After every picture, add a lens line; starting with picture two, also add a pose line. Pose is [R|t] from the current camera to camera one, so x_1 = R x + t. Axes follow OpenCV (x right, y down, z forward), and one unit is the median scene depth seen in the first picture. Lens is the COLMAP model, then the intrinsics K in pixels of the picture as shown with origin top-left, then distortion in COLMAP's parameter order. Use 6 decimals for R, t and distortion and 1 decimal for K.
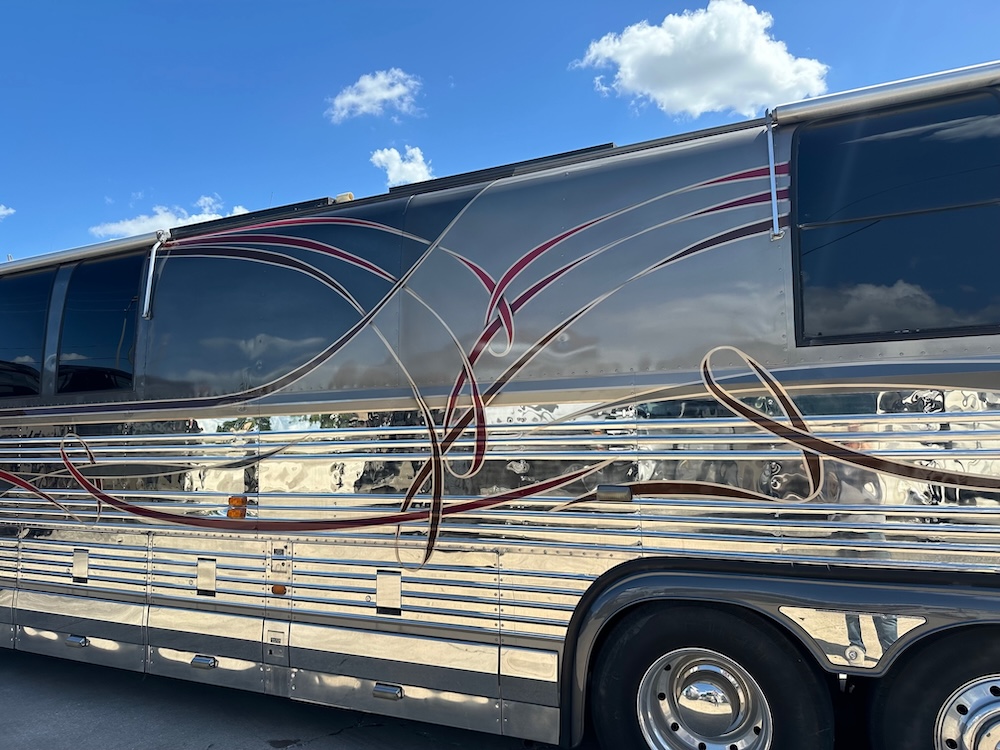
lens RADIAL K [[748.8, 0, 492.9], [0, 748.8, 378.9], [0, 0, 1]] dist [0.039425, -0.050506]
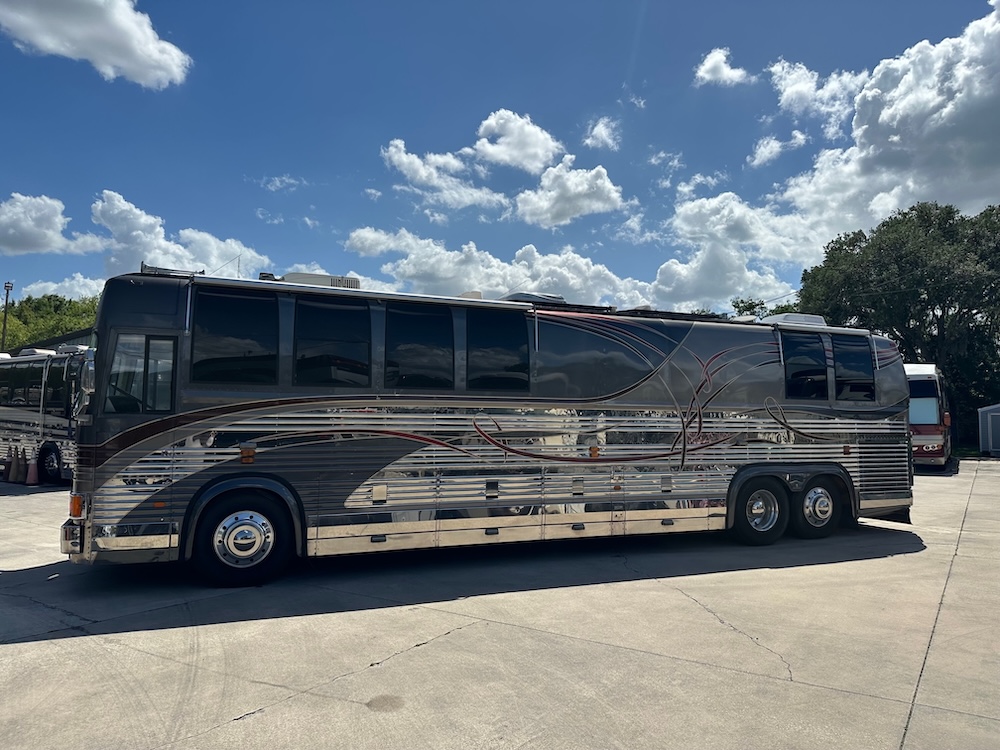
lens RADIAL K [[748.8, 0, 503.7], [0, 748.8, 367.0], [0, 0, 1]] dist [0.039425, -0.050506]
pose [[0.633545, 0.076985, 0.769866, -1.937235], [-0.084778, 0.995953, -0.029828, 0.015818], [-0.769047, -0.046370, 0.637508, -0.119079]]
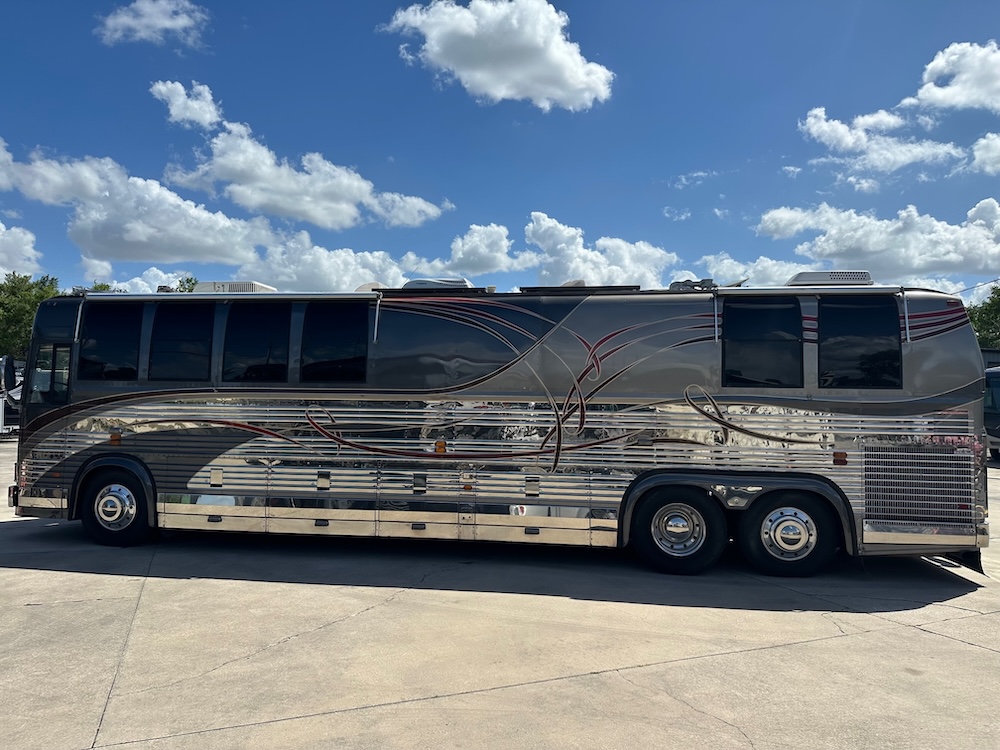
lens RADIAL K [[748.8, 0, 490.4], [0, 748.8, 377.0], [0, 0, 1]] dist [0.039425, -0.050506]
pose [[0.958818, 0.042888, 0.280765, -0.693996], [-0.054320, 0.997976, 0.033058, -0.074524], [-0.278779, -0.046948, 0.959207, -0.802030]]
